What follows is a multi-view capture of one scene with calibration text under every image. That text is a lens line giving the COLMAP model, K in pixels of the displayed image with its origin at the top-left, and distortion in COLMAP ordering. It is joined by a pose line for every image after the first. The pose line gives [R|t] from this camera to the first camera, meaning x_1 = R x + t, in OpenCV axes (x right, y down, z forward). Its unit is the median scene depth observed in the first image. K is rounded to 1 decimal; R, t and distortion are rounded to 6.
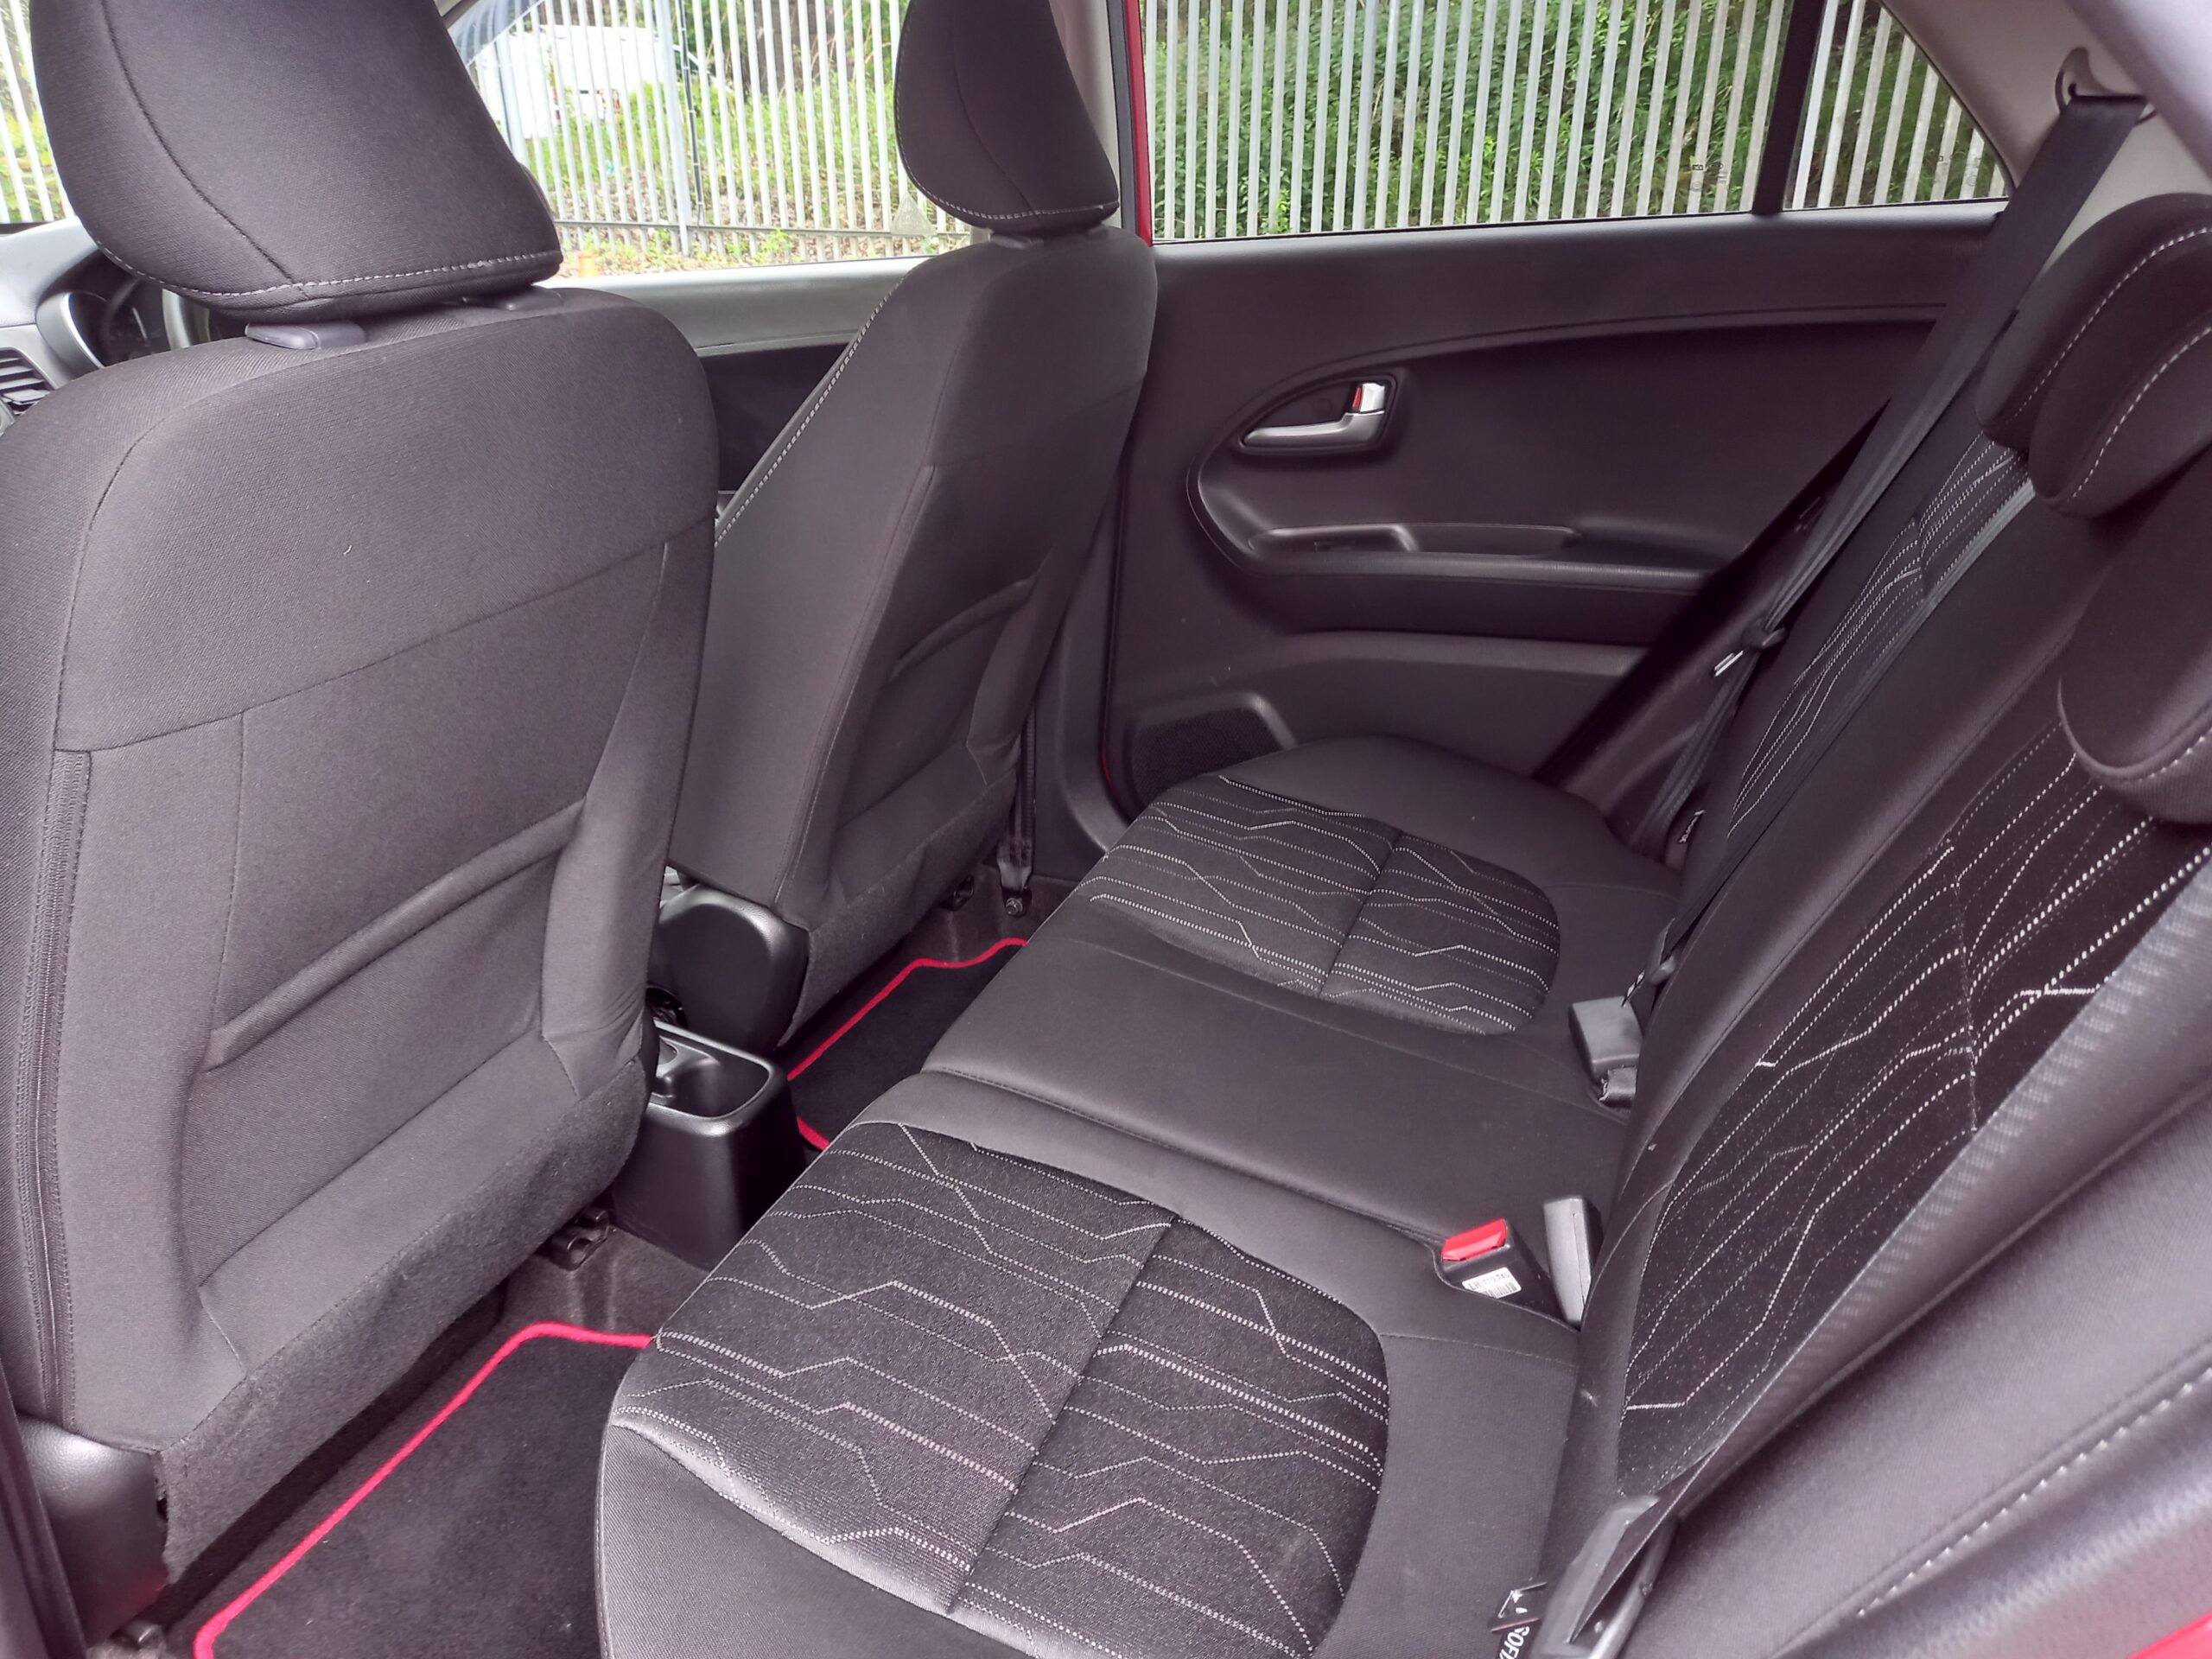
lens RADIAL K [[1639.7, 0, 1066.7], [0, 1639.7, 840.9], [0, 0, 1]] dist [0.066065, -0.059189]
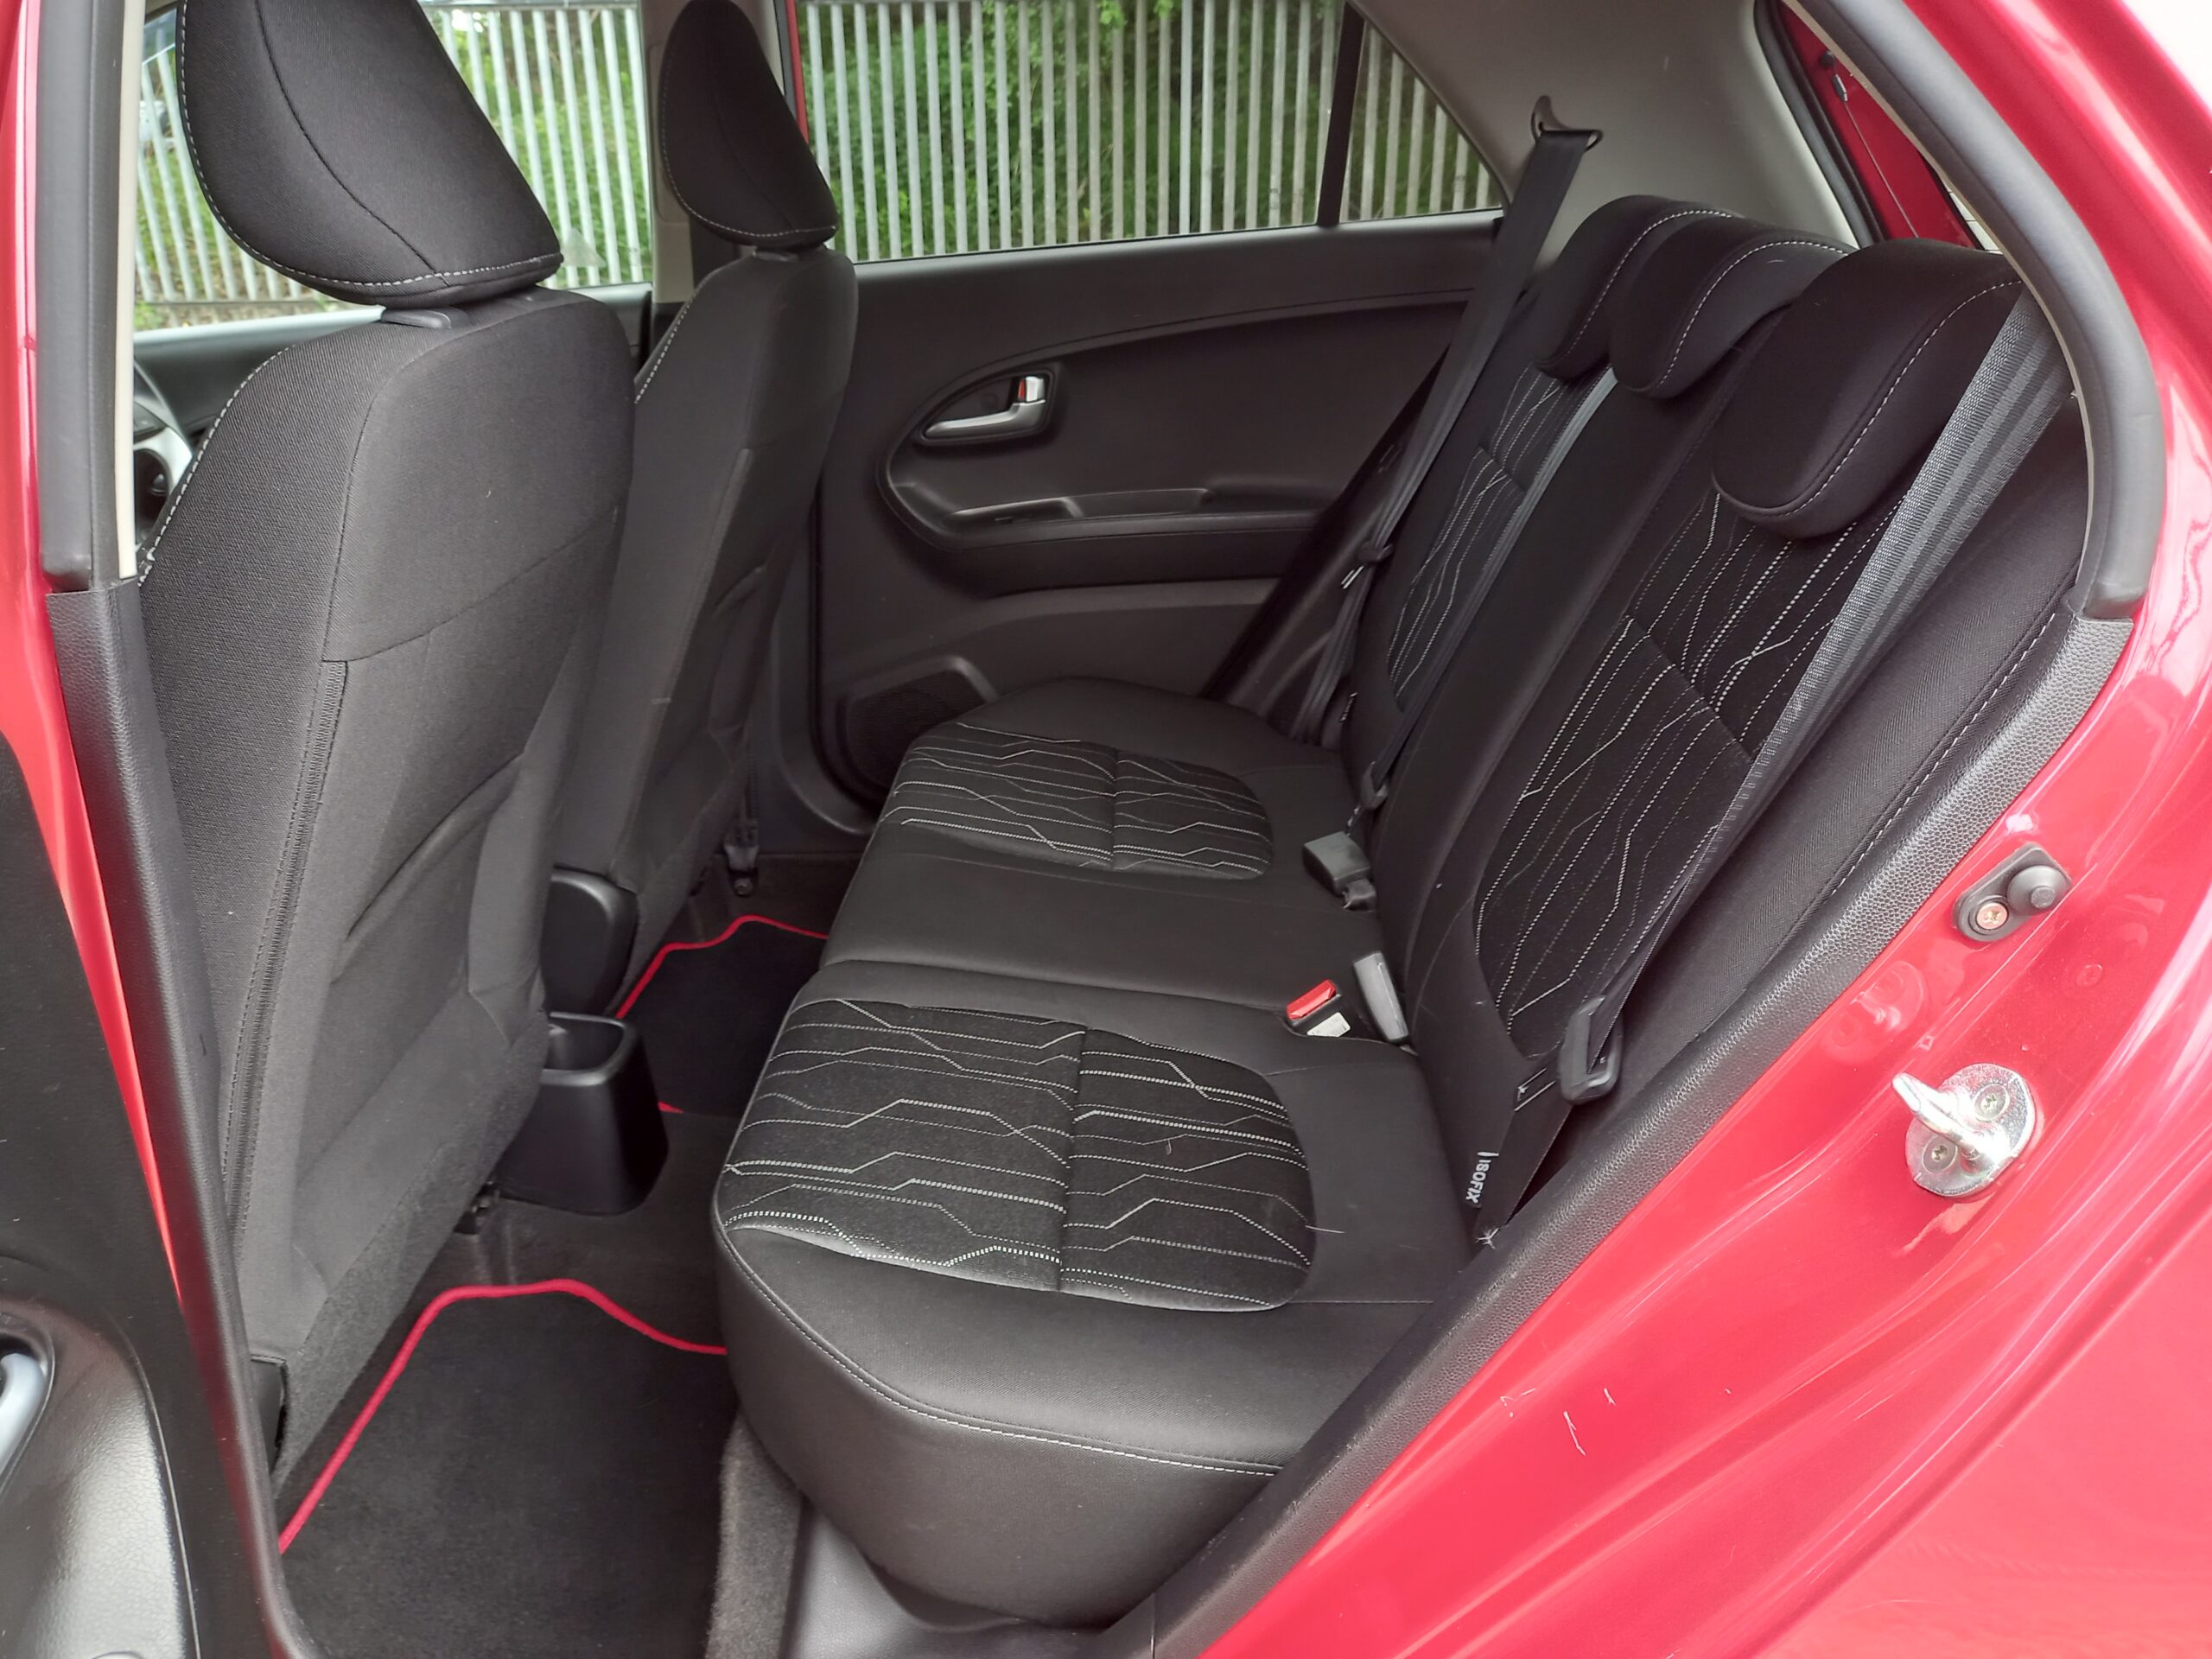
lens RADIAL K [[1619.2, 0, 1101.9], [0, 1619.2, 830.8], [0, 0, 1]] dist [0.060413, -0.065797]
pose [[0.941204, -0.137758, 0.308477, -0.225549], [0.146737, 0.989157, -0.005982, 0.075184], [-0.304308, 0.050895, 0.951213, -0.135579]]
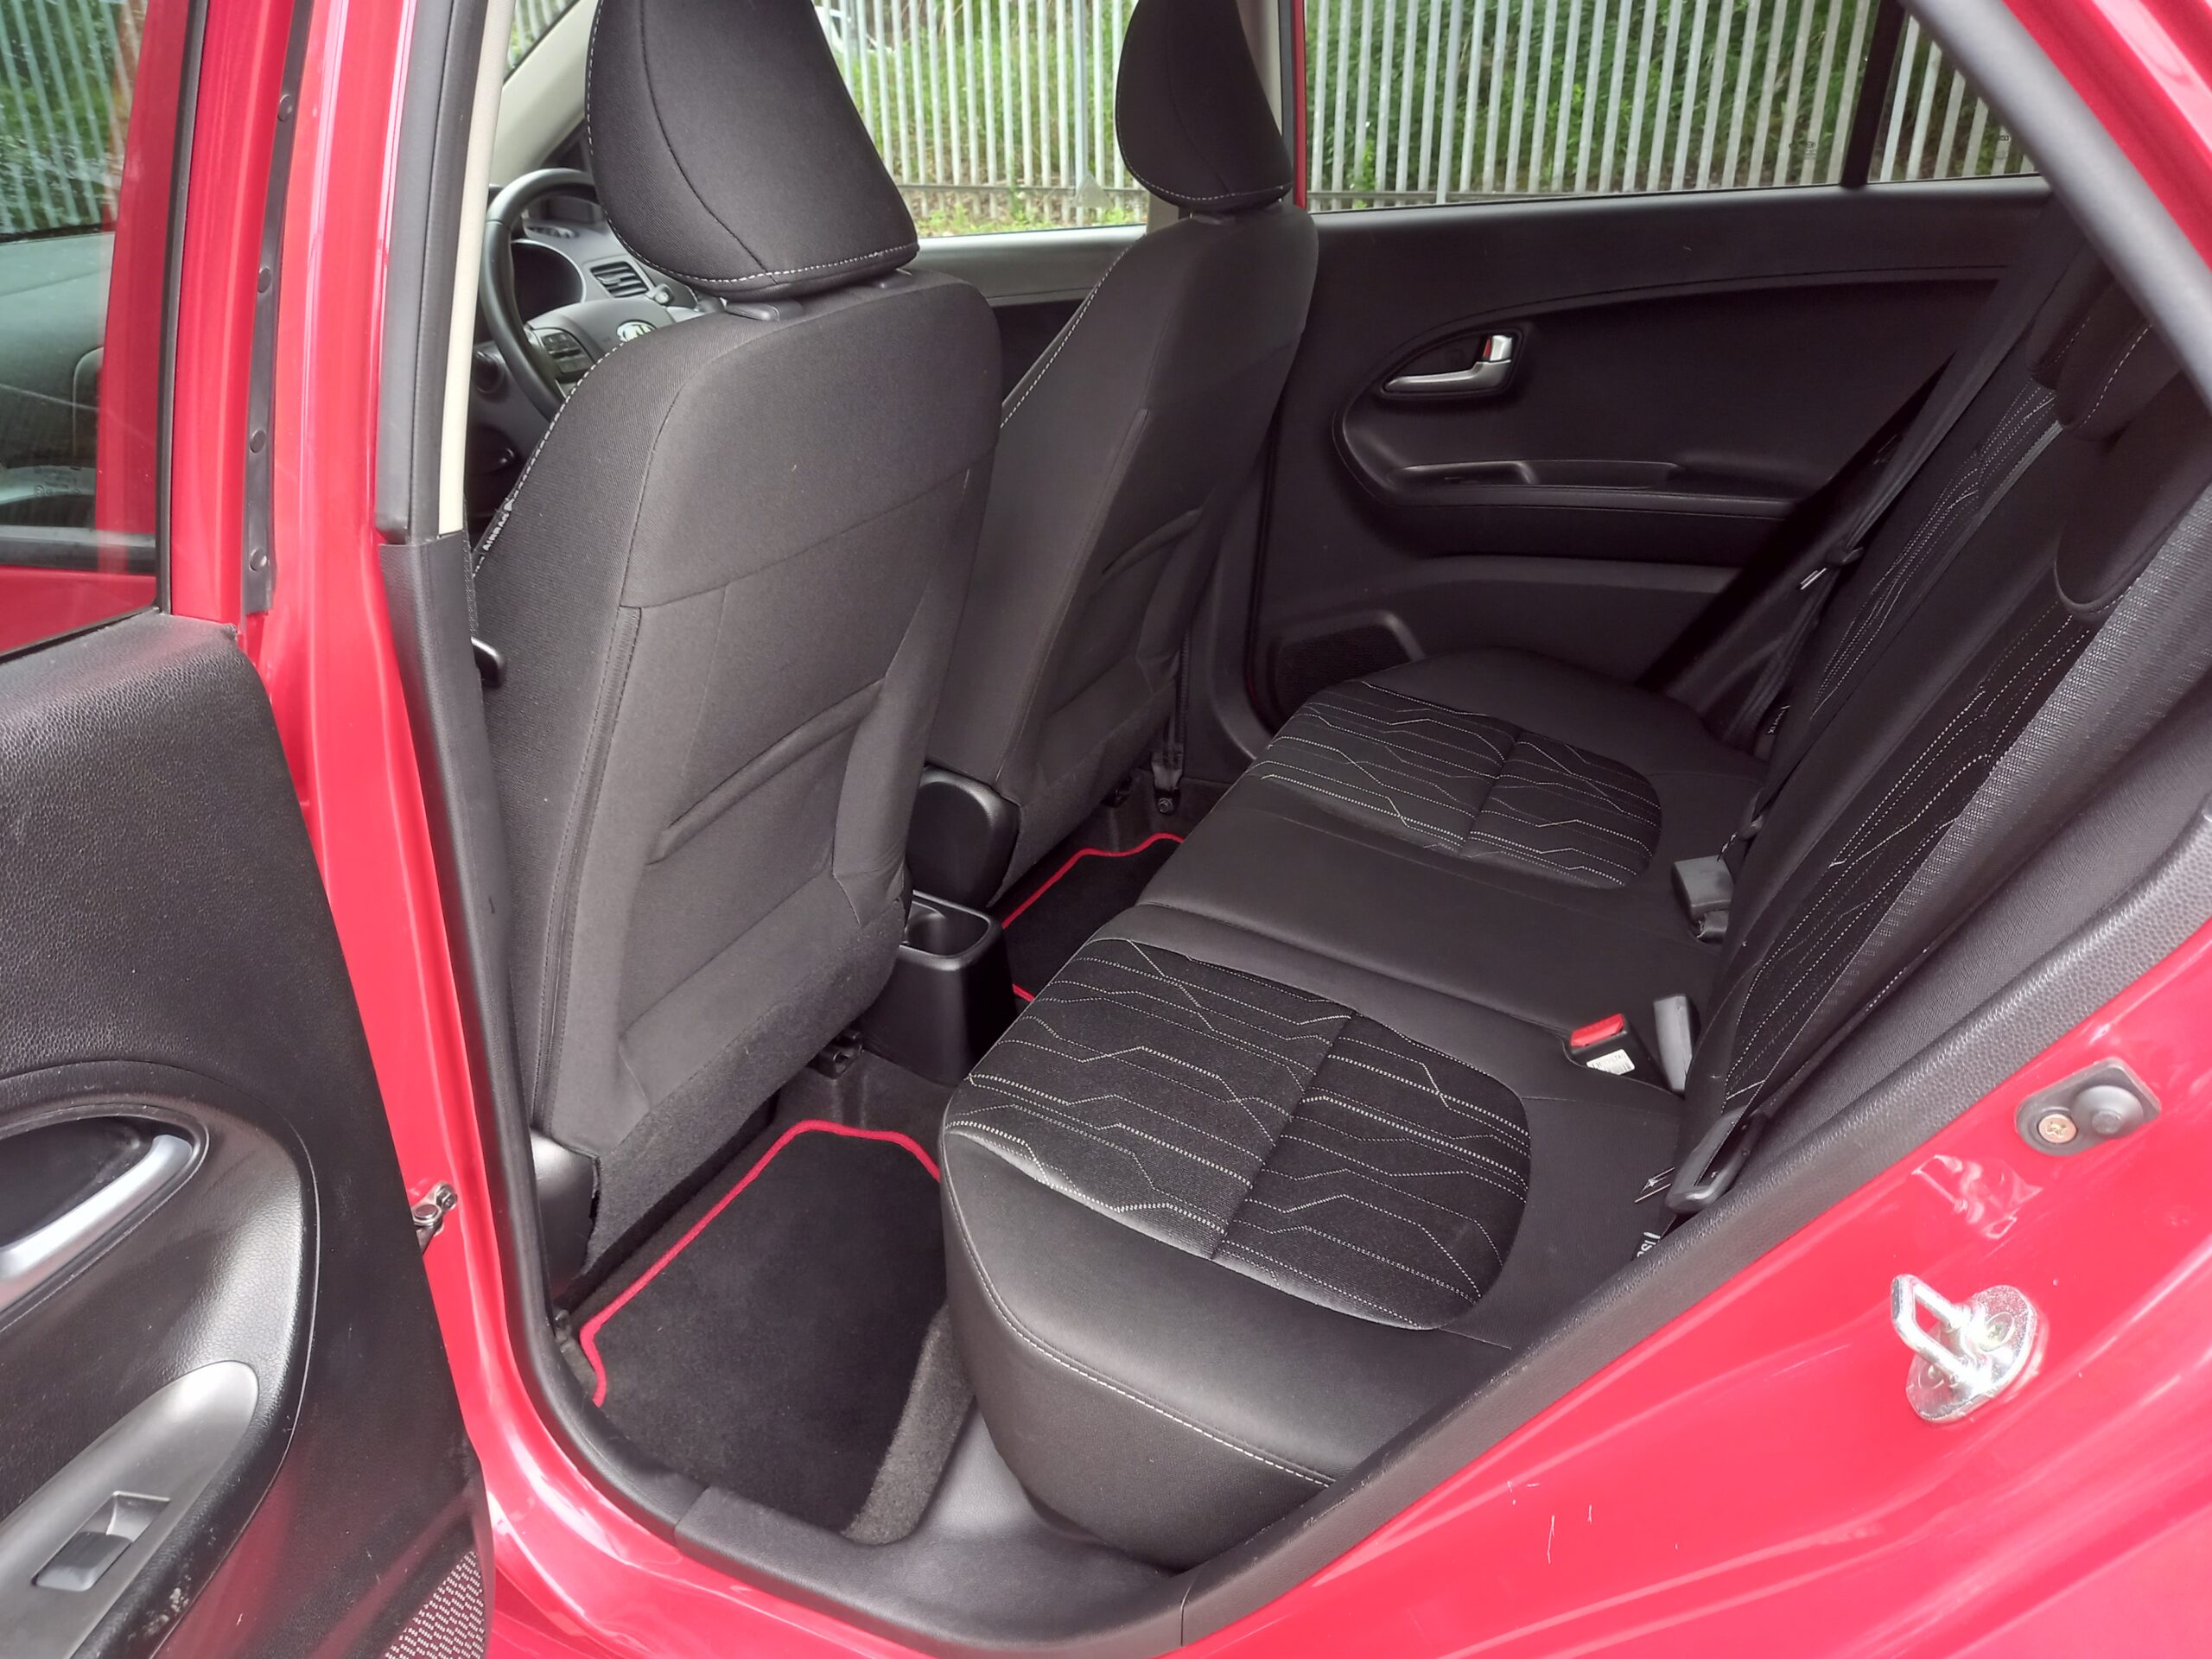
lens RADIAL K [[1605.9, 0, 1088.3], [0, 1605.9, 839.0], [0, 0, 1]] dist [0.063908, -0.065394]
pose [[0.999305, 0.005959, -0.036804, -0.074845], [-0.004816, 0.999506, 0.031052, 0.048849], [0.036971, -0.030853, 0.998840, -0.185165]]
